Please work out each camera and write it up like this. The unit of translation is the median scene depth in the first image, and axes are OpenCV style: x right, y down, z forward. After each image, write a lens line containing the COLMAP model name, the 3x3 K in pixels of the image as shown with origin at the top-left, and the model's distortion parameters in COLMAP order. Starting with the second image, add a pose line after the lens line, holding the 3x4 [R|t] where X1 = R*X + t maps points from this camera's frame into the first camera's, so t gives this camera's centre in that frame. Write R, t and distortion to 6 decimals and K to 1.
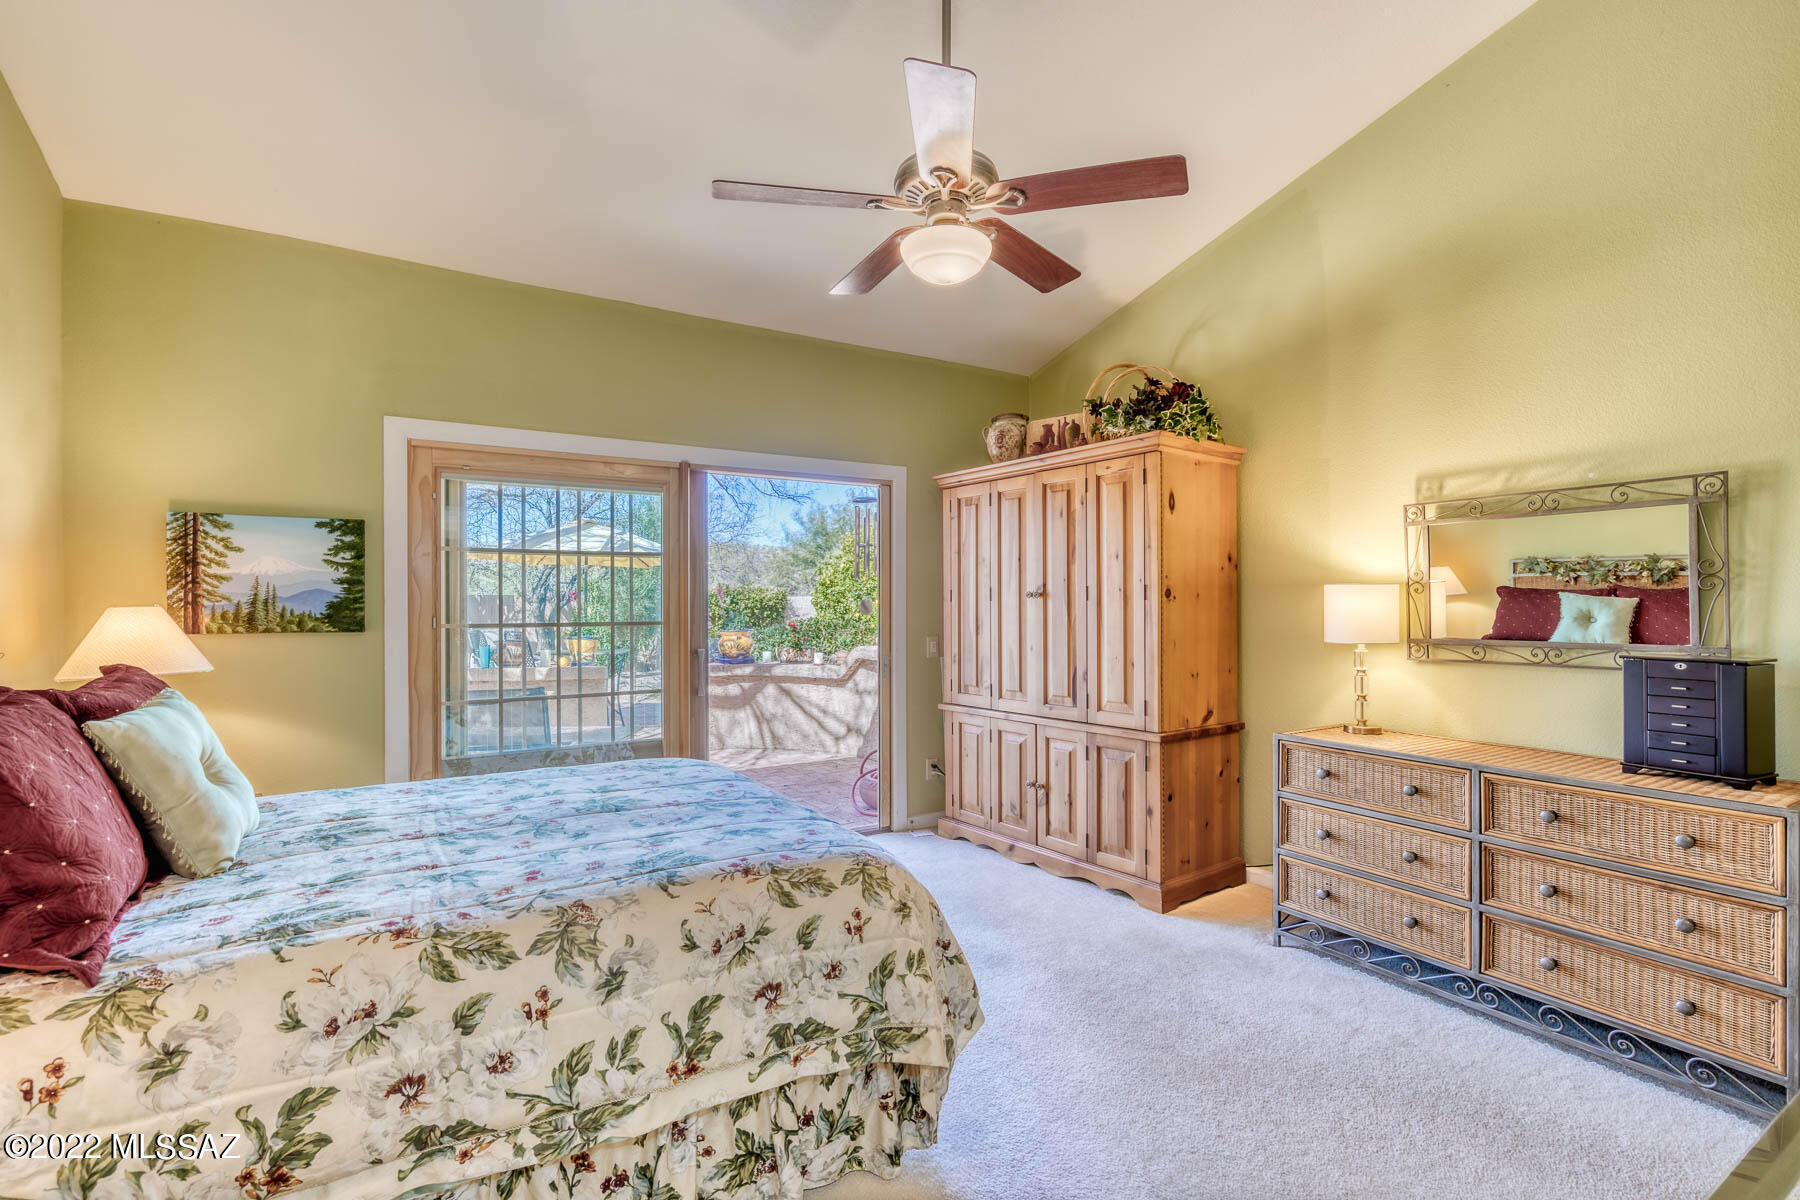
lens RADIAL K [[812.8, 0, 902.1], [0, 812.8, 586.5], [0, 0, 1]] dist [-0.002010, 0.000601]
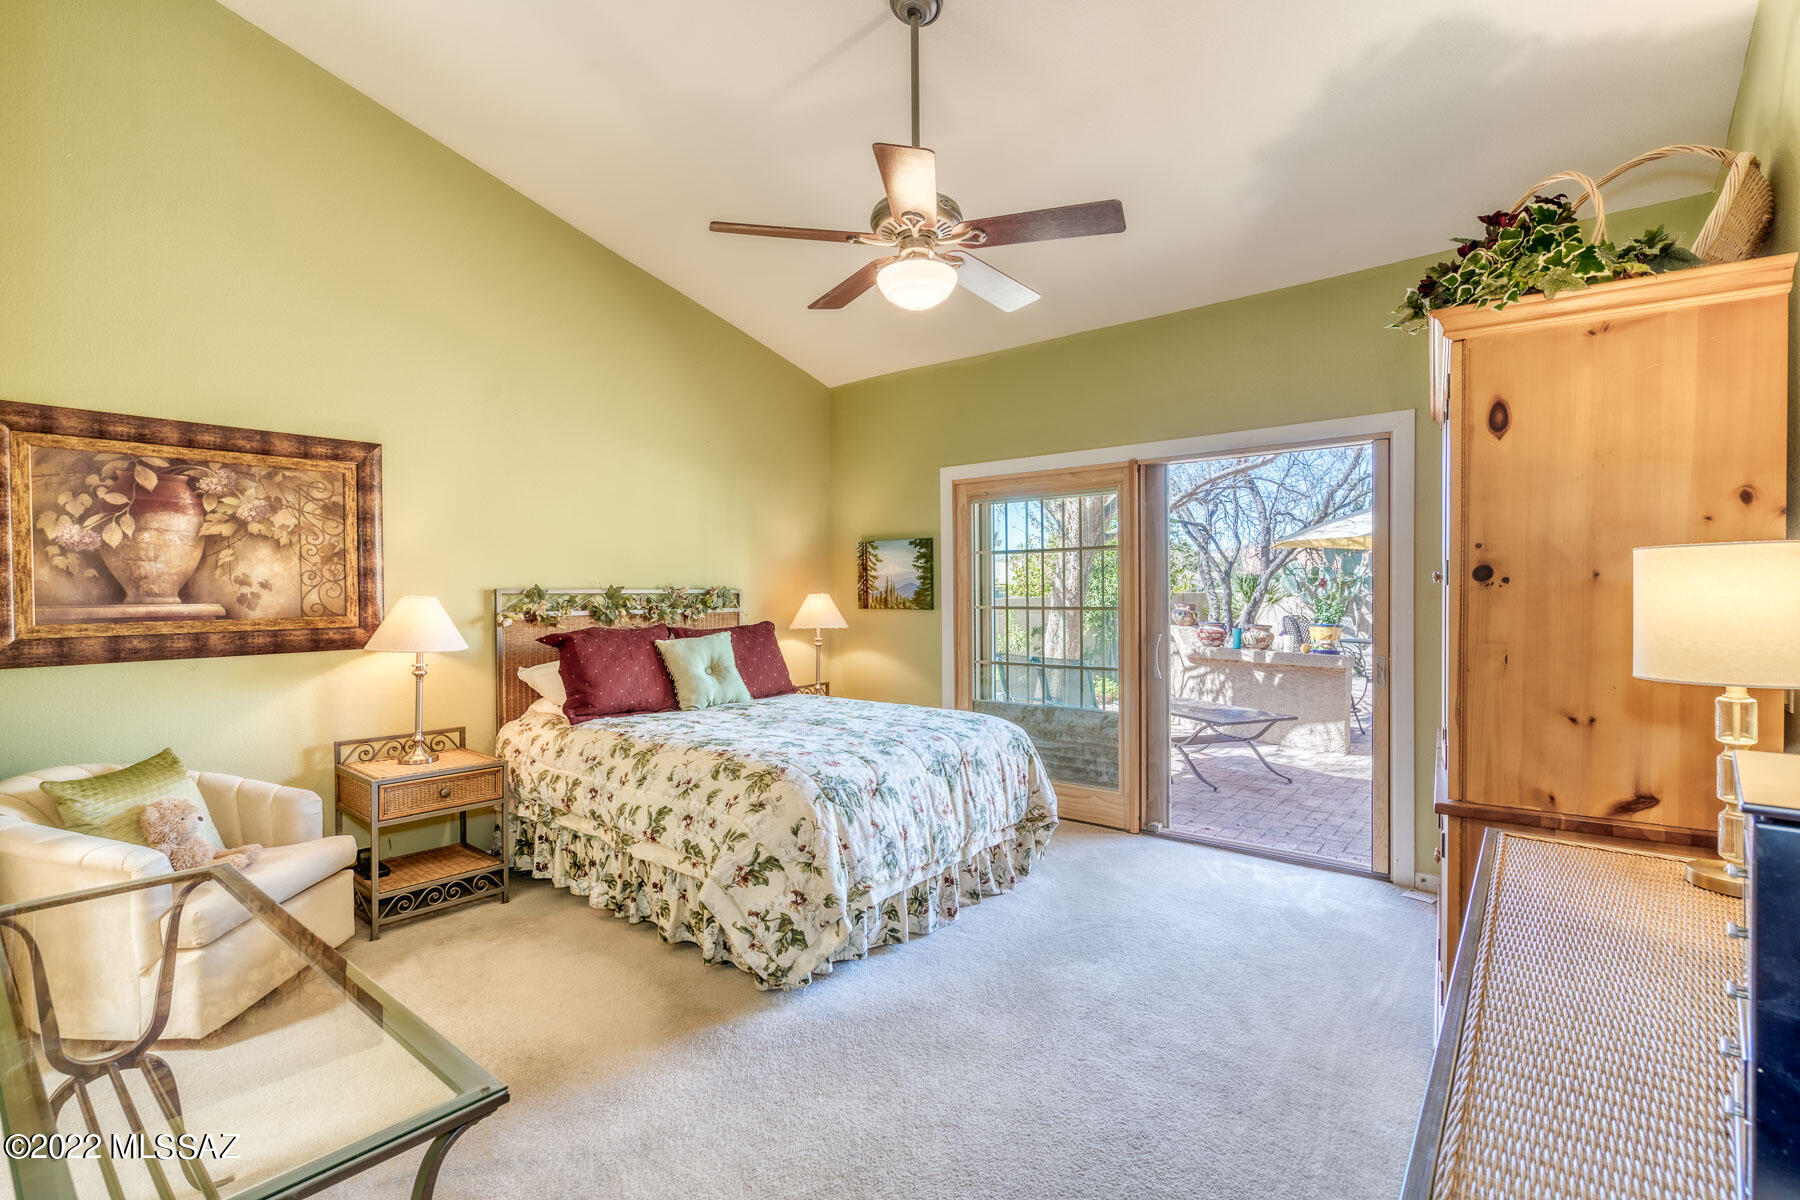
lens RADIAL K [[812.8, 0, 902.1], [0, 812.8, 586.5], [0, 0, 1]] dist [-0.002010, 0.000601]
pose [[0.337823, -0.006573, -0.941187, 0.867518], [0.022962, 0.999736, 0.001260, 0.008611], [0.940930, -0.022037, 0.337884, 0.461974]]
